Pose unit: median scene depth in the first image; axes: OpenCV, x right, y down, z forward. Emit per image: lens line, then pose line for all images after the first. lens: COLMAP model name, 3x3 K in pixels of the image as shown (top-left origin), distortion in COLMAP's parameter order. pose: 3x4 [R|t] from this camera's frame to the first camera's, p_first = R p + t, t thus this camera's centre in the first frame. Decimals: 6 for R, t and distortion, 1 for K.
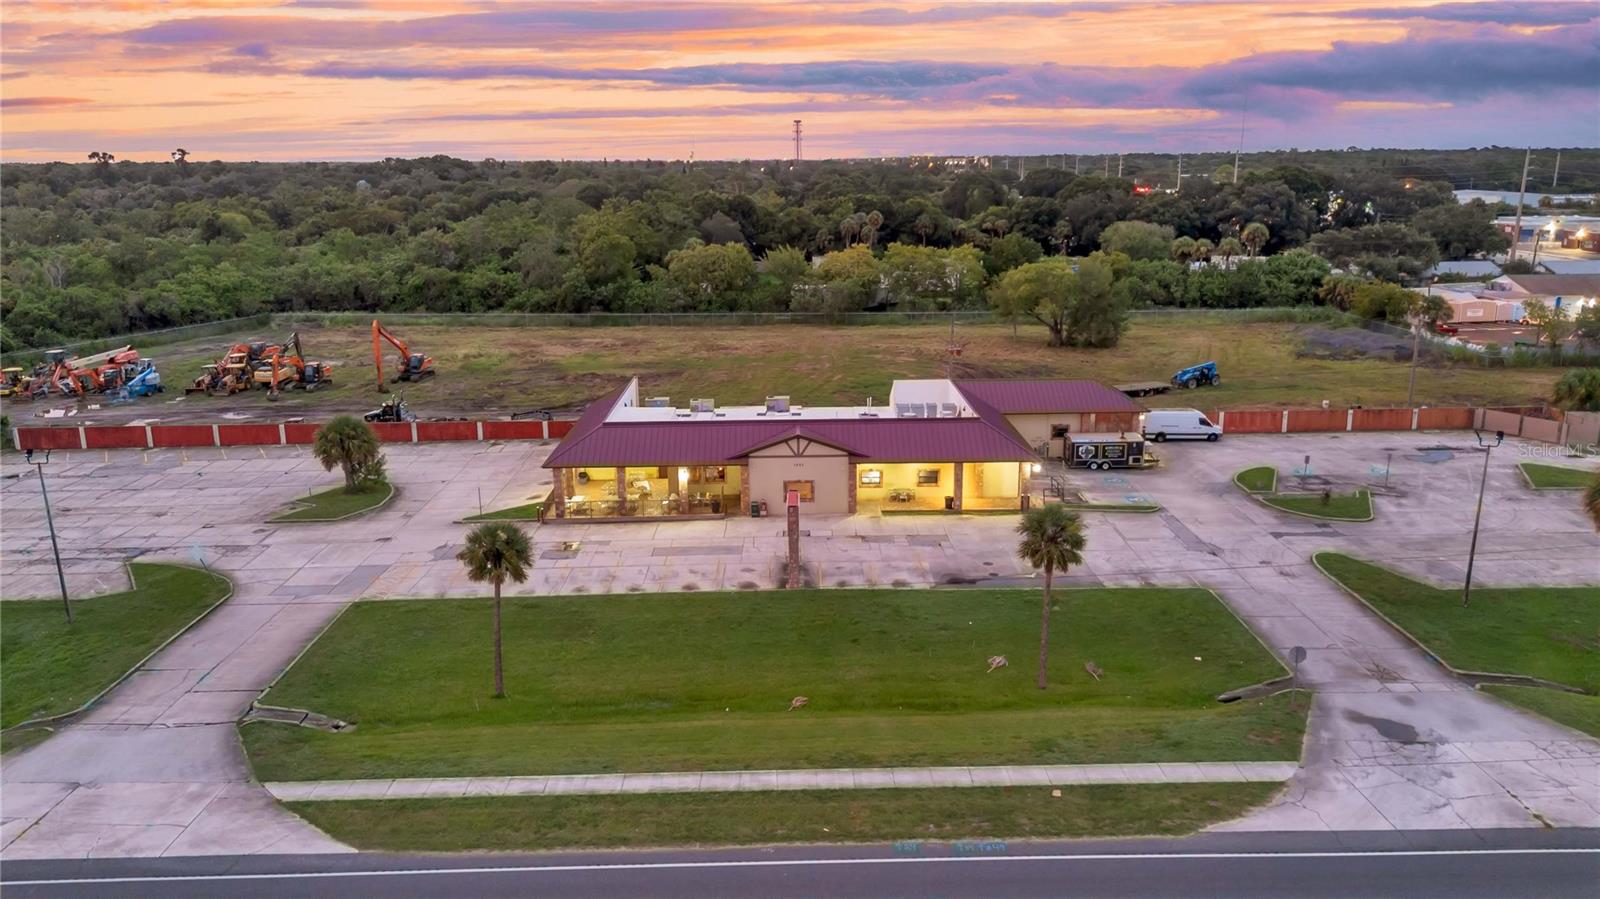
lens RADIAL K [[1131.8, 0, 805.1], [0, 1131.8, 444.4], [0, 0, 1]] dist [0.081035, -0.091201]
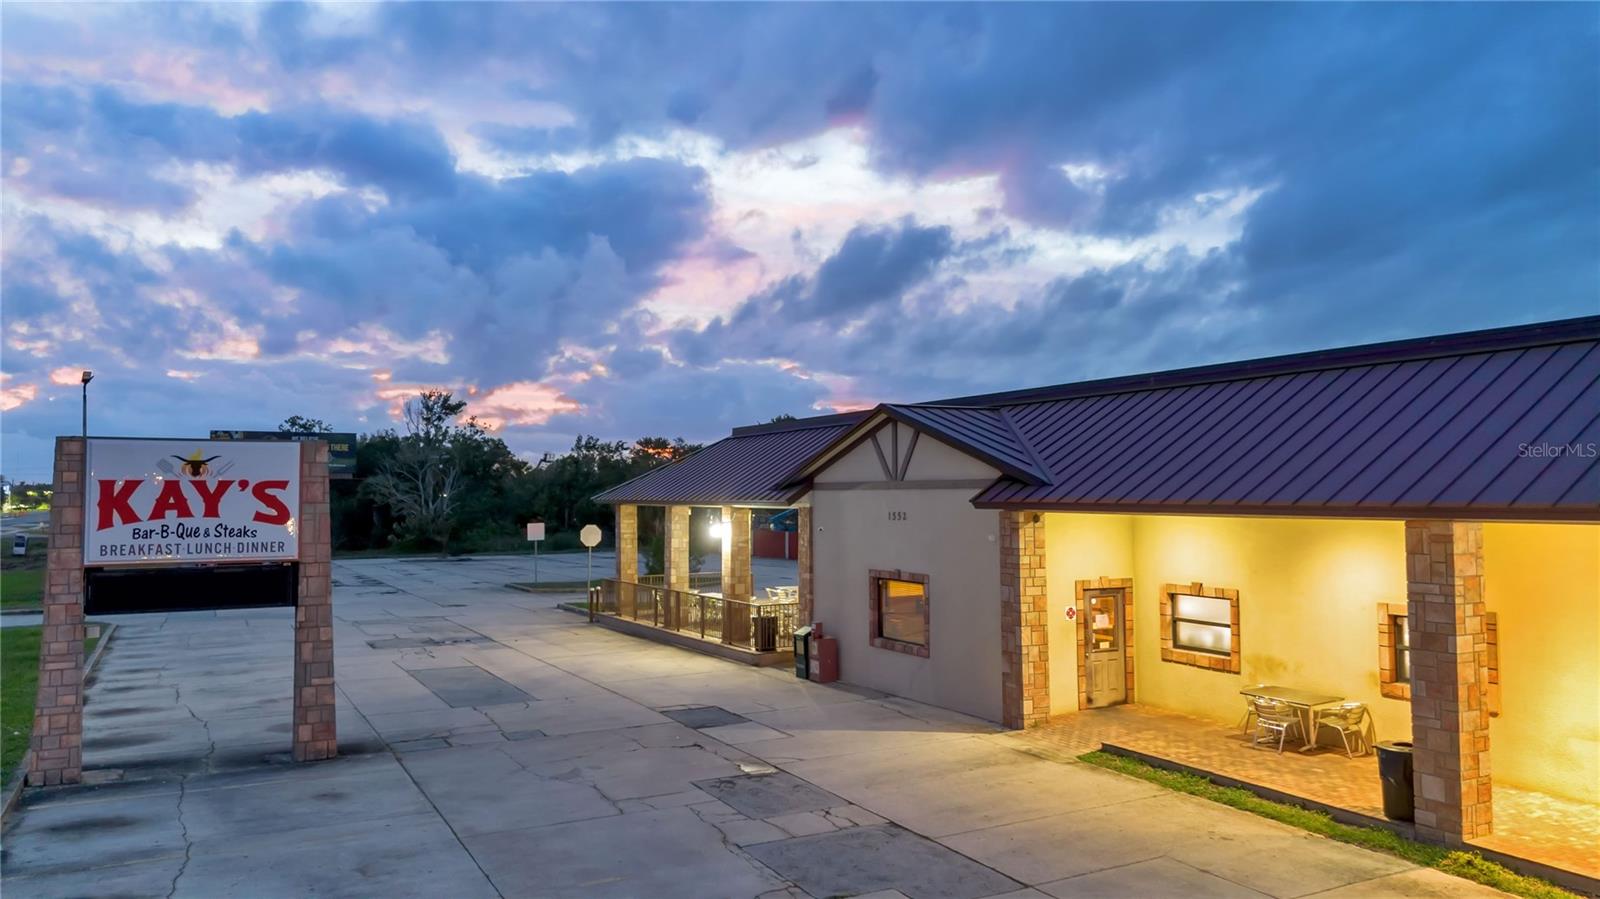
lens RADIAL K [[1140.1, 0, 806.9], [0, 1140.1, 444.5], [0, 0, 1]] dist [0.077354, -0.087975]
pose [[0.455415, -0.033402, -0.889652, 0.239500], [-0.217969, 0.964699, -0.147799, 0.047943], [0.863184, 0.261227, 0.432058, 0.833372]]
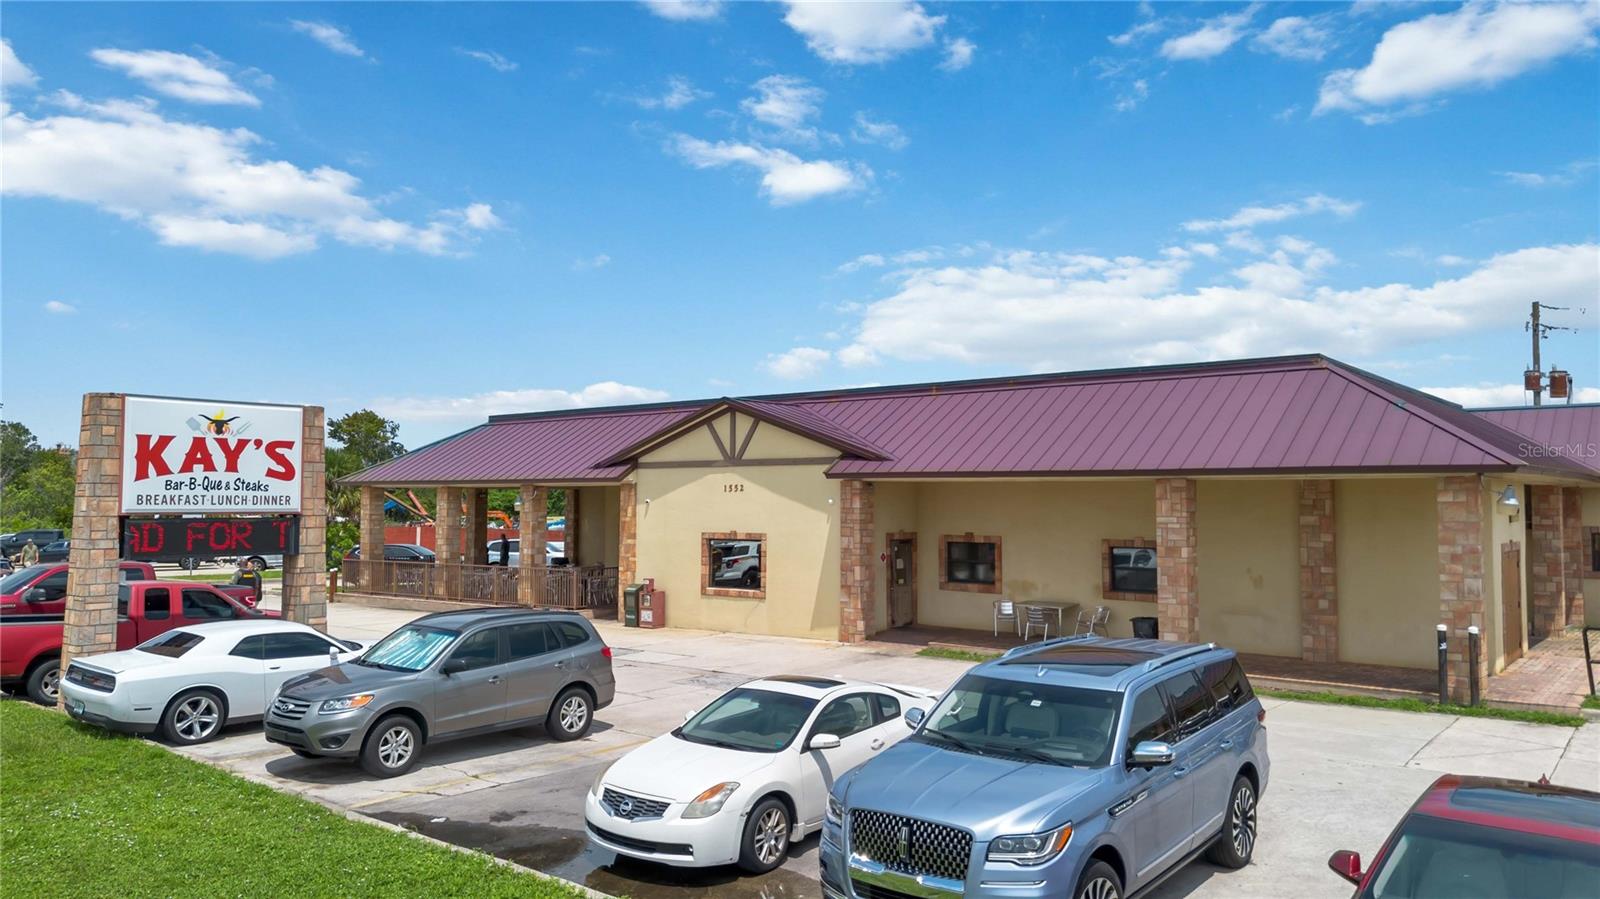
lens RADIAL K [[1131.8, 0, 805.1], [0, 1131.8, 444.4], [0, 0, 1]] dist [0.081035, -0.091201]
pose [[0.767343, -0.023028, -0.640823, 0.238669], [-0.164865, 0.958675, -0.231864, 0.083341], [0.619681, 0.283569, 0.731836, 0.732575]]
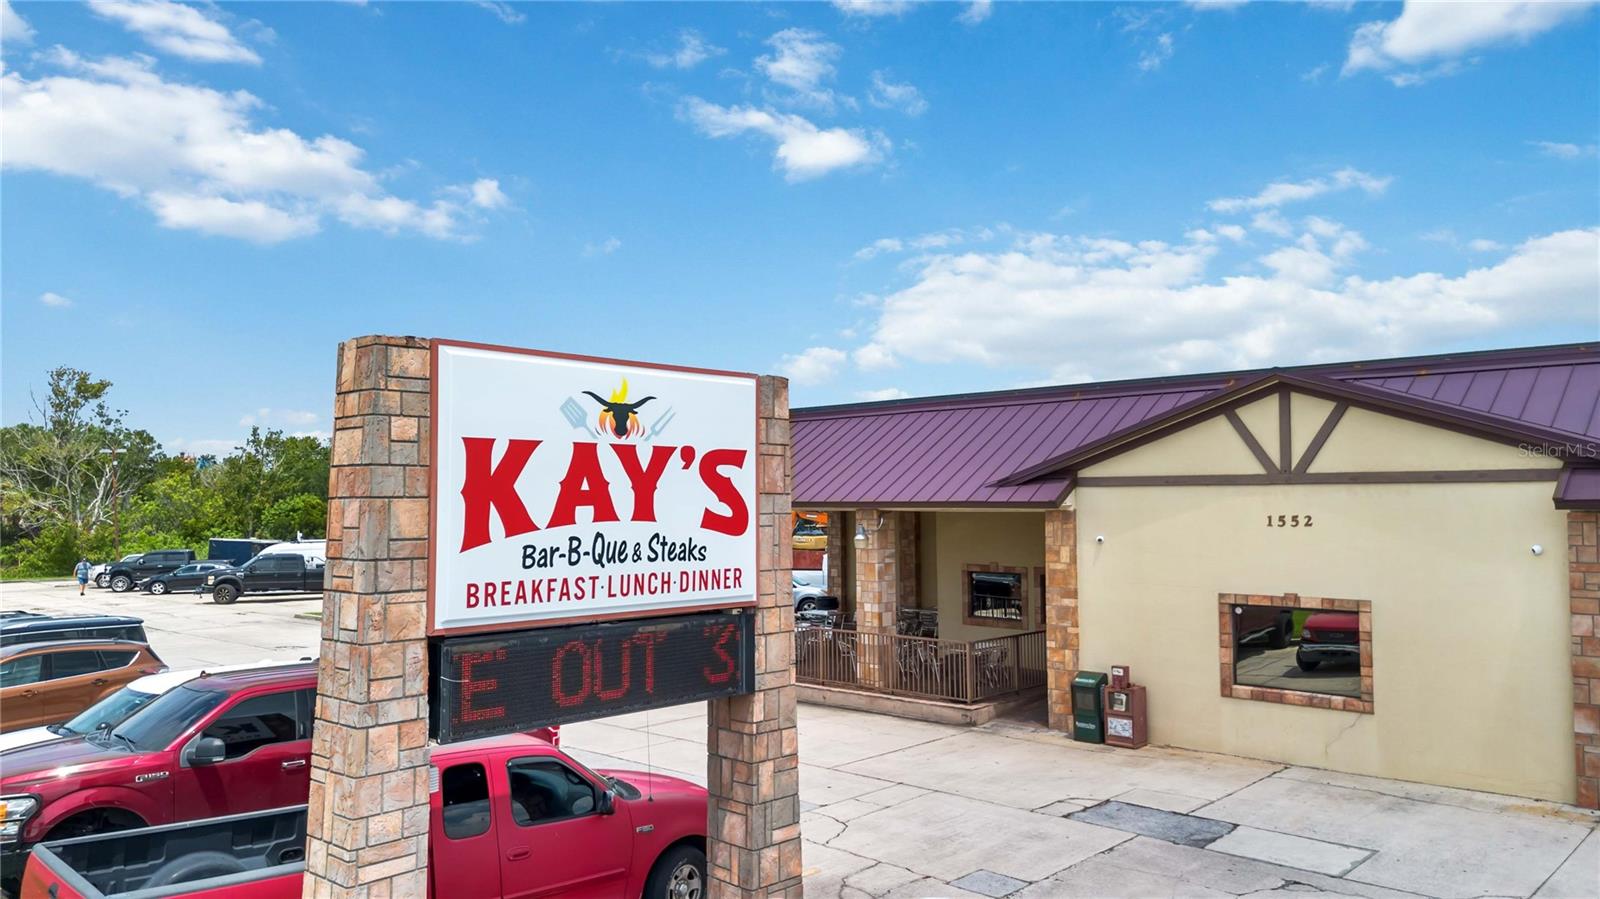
lens RADIAL K [[1140.1, 0, 806.9], [0, 1140.1, 444.5], [0, 0, 1]] dist [0.077354, -0.087975]
pose [[0.716167, -0.029696, -0.697297, 0.079804], [-0.174356, 0.959803, -0.219950, 0.067077], [0.675799, 0.279099, 0.682202, 0.771010]]
